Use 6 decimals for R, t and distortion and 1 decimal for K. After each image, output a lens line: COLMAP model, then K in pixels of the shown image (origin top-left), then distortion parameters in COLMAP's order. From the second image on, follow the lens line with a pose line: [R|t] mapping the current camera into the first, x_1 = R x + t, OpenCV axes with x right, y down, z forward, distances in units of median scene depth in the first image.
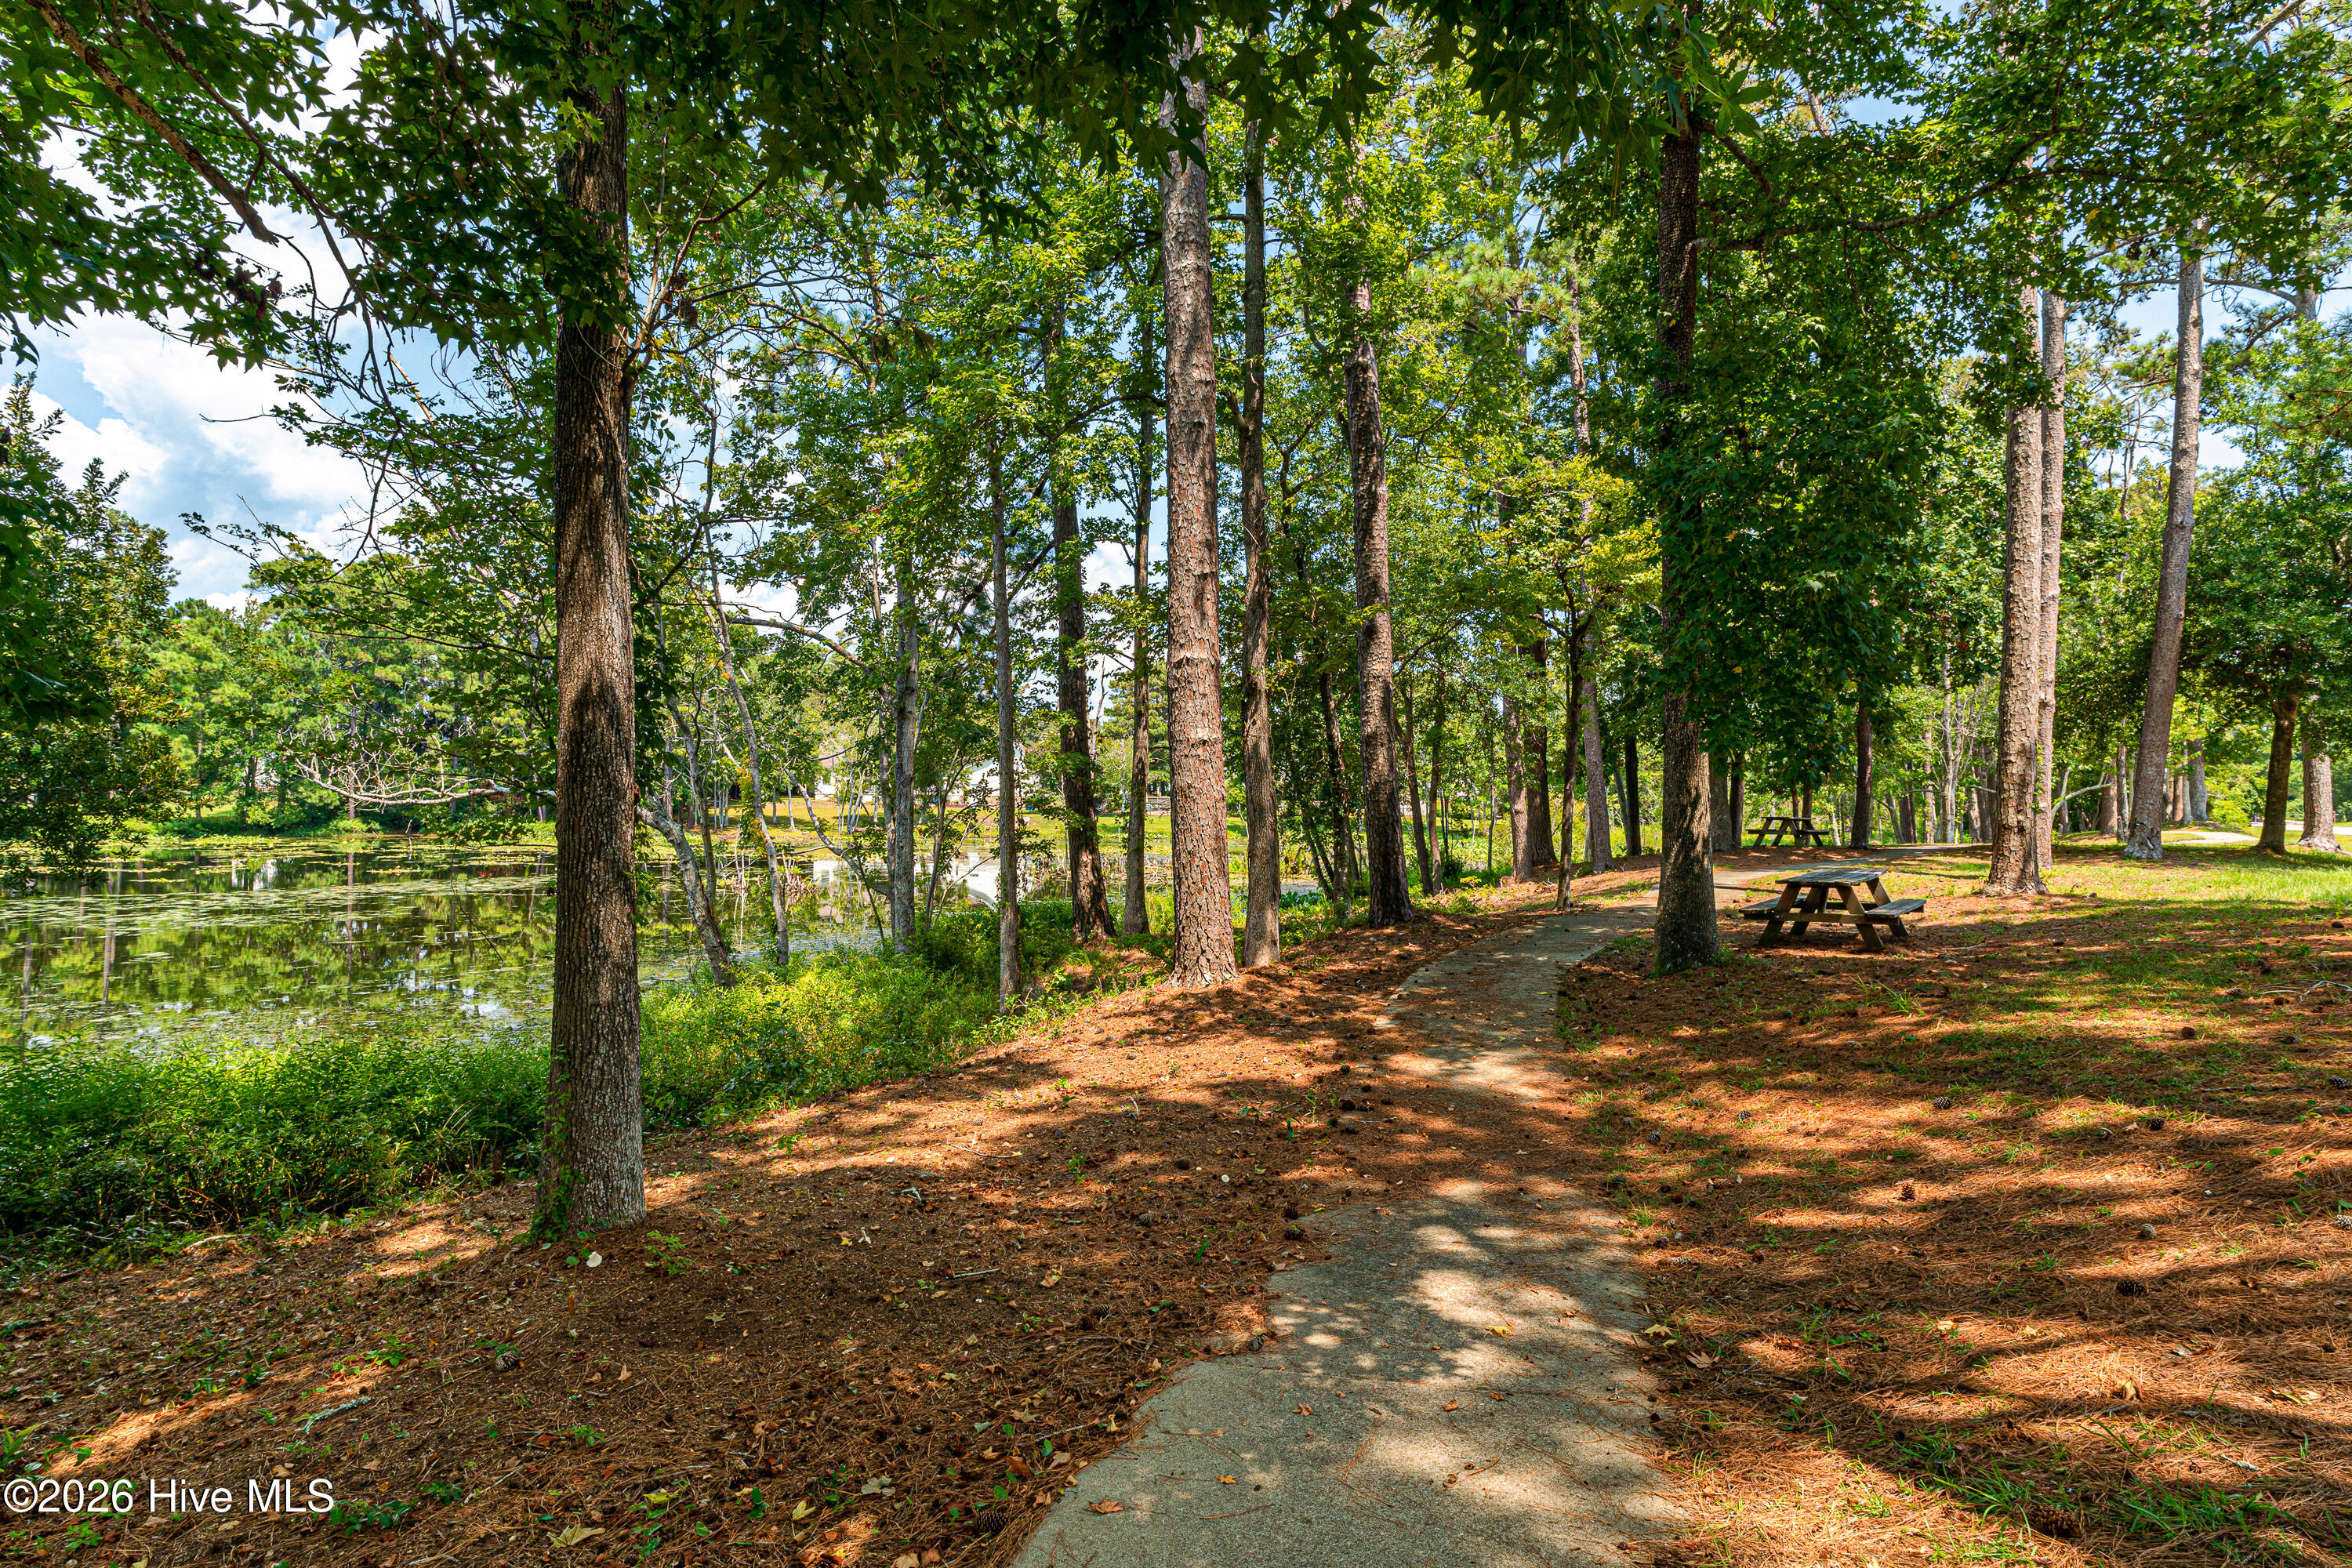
lens RADIAL K [[1255.7, 0, 1186.0], [0, 1255.7, 796.0], [0, 0, 1]] dist [0.001579, 0.002079]
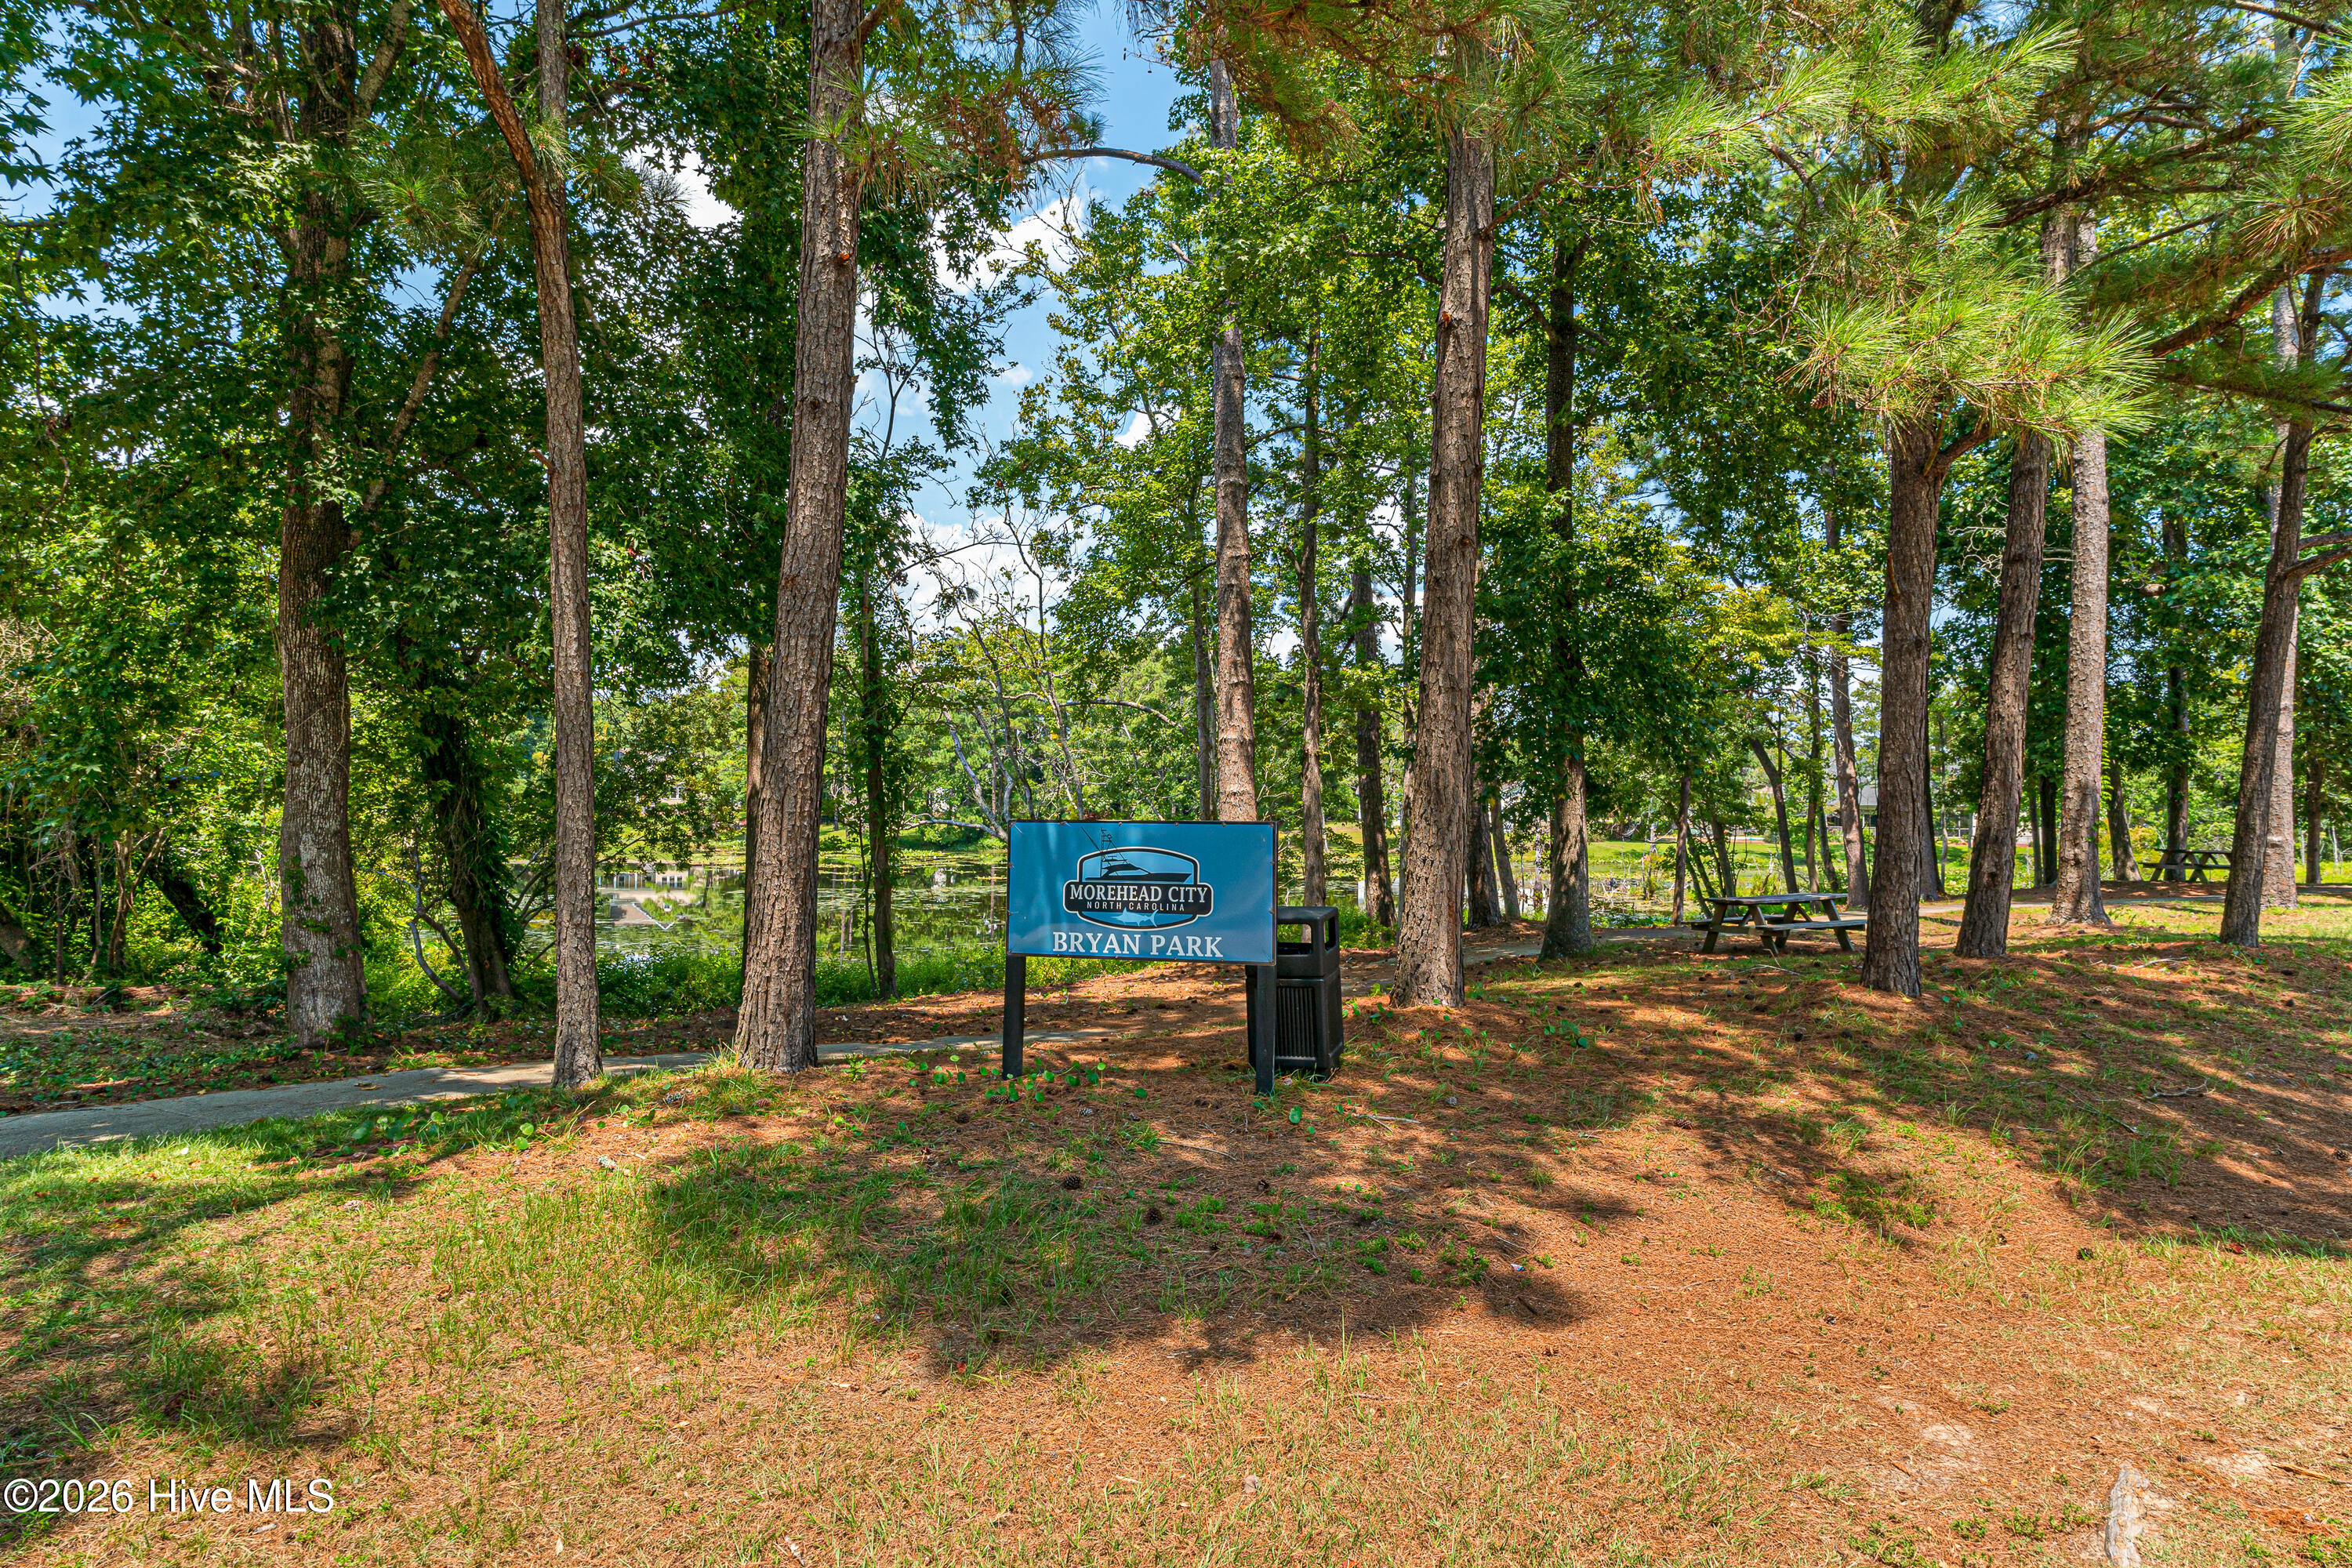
lens RADIAL K [[1255.7, 0, 1169.2], [0, 1255.7, 790.1], [0, 0, 1]] dist [0.001579, 0.002079]
pose [[0.881906, -0.013450, -0.471233, 0.114776], [0.003944, 0.999768, -0.021155, -0.003056], [0.471409, 0.016798, 0.881755, -0.057778]]
